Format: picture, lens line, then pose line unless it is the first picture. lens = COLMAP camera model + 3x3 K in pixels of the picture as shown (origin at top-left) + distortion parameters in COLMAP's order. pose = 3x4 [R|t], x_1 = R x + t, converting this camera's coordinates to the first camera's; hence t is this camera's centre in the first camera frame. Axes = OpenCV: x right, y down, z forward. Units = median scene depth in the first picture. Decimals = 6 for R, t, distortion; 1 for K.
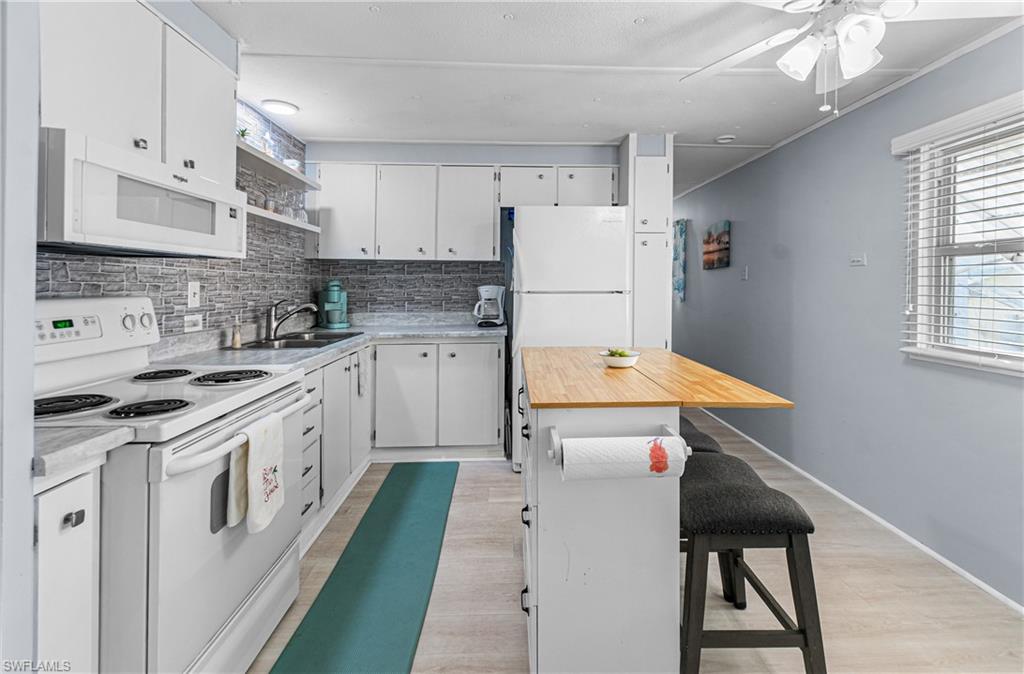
lens RADIAL K [[453.9, 0, 542.8], [0, 453.9, 251.0], [0, 0, 1]] dist [-0.004751, -0.001161]
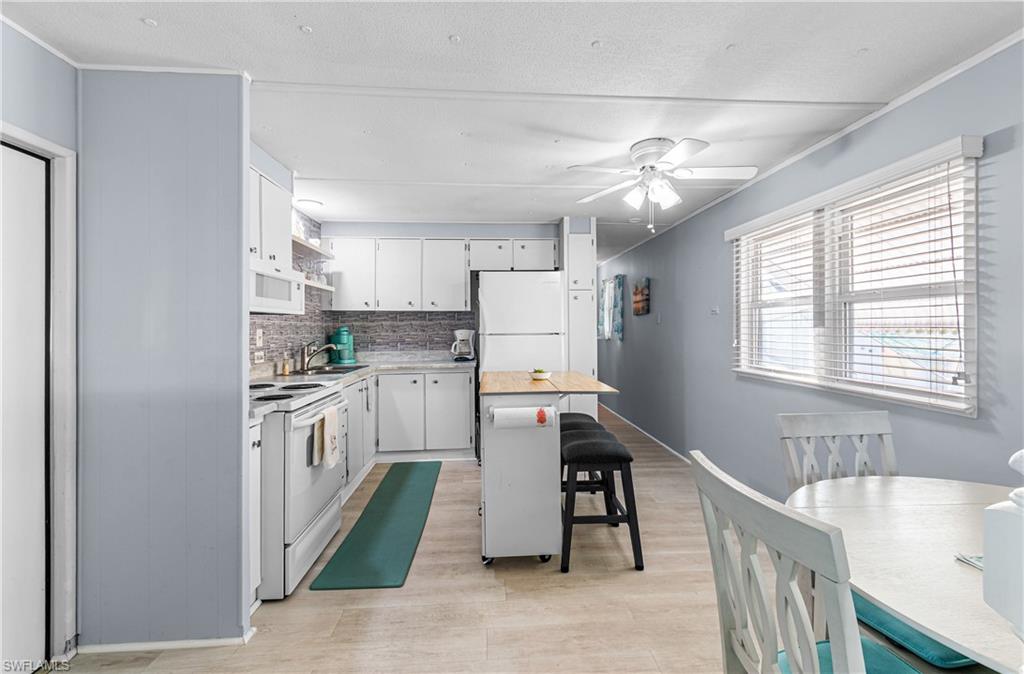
lens RADIAL K [[453.9, 0, 523.6], [0, 453.9, 306.6], [0, 0, 1]] dist [-0.004751, -0.001161]
pose [[0.999957, -0.009012, 0.002291, 0.064906], [0.008946, 0.999584, 0.027435, -0.029252], [-0.002537, -0.027413, 0.999621, -0.360156]]
